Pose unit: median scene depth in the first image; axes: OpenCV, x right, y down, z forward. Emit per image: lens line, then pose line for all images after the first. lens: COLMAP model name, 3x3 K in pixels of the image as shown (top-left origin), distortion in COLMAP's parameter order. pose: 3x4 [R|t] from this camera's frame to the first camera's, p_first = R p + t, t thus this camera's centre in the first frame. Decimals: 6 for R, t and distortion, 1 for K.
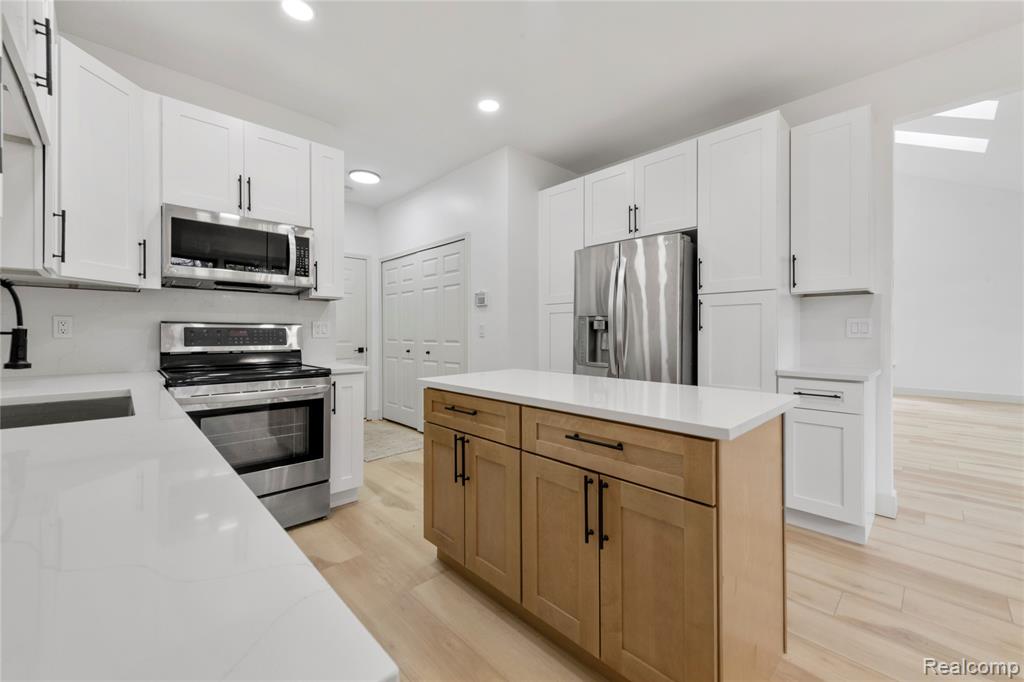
lens RADIAL K [[408.2, 0, 509.9], [0, 408.2, 331.4], [0, 0, 1]] dist [0.012713, -0.000053]
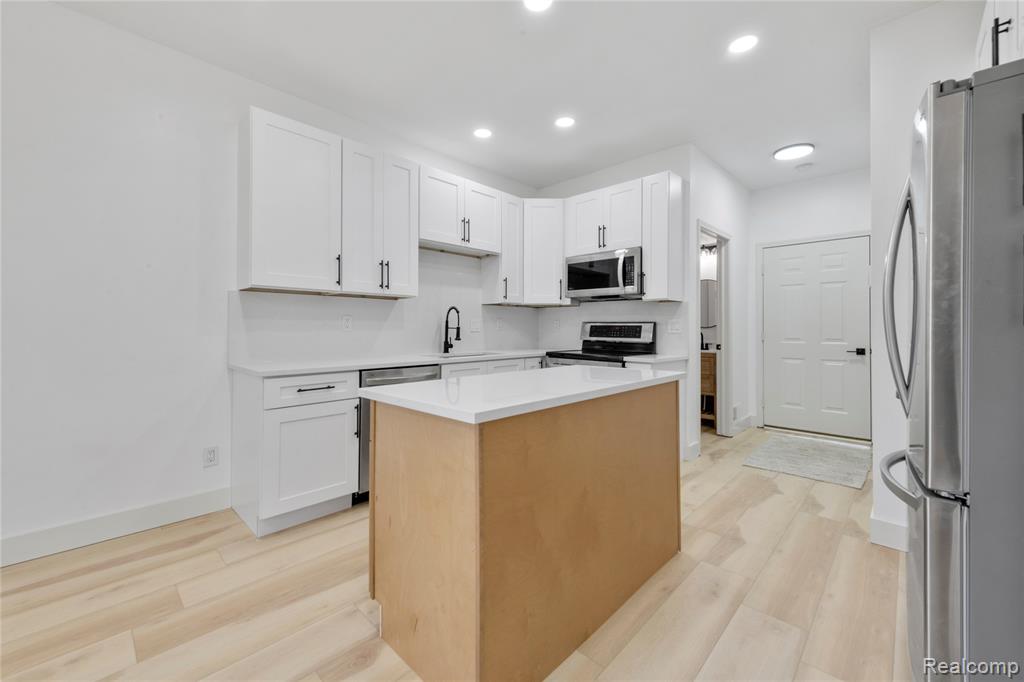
lens RADIAL K [[408.2, 0, 509.9], [0, 408.2, 331.4], [0, 0, 1]] dist [0.012713, -0.000053]
pose [[0.034747, 0.003619, -0.999390, 0.823149], [0.000388, 0.999993, 0.003635, 0.007566], [0.999396, -0.000514, 0.034746, 0.591619]]
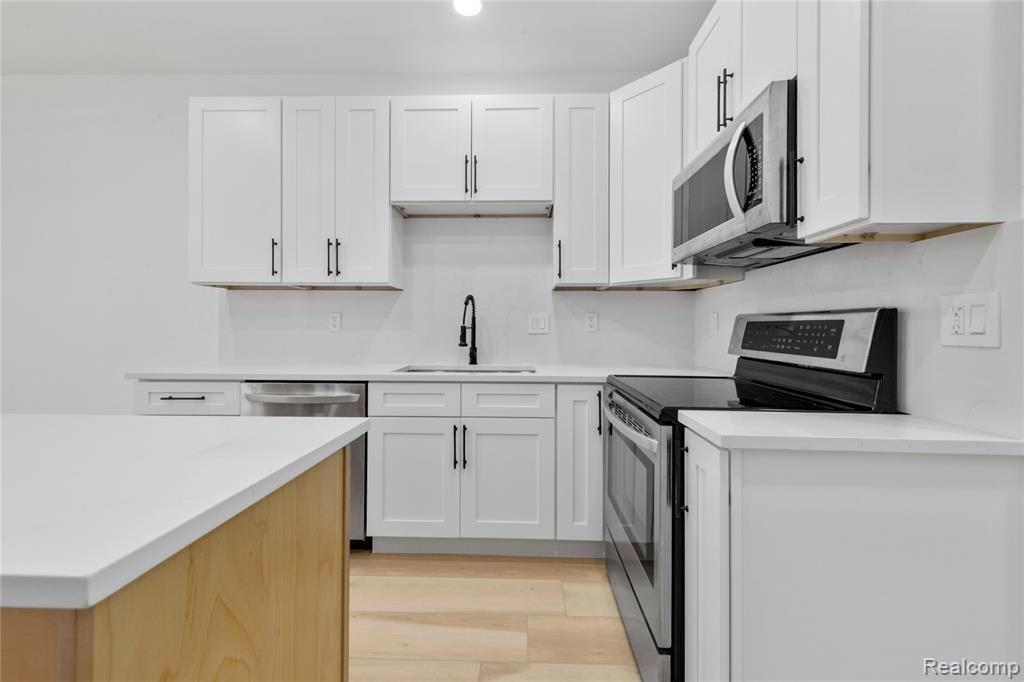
lens RADIAL K [[417.3, 0, 510.7], [0, 417.3, 328.7], [0, 0, 1]] dist [0.016483, 0.000016]
pose [[-0.714187, -0.006333, -0.699926, 0.017859], [-0.005930, 0.999978, -0.002996, 0.005974], [0.699929, 0.002011, -0.714209, 1.188392]]
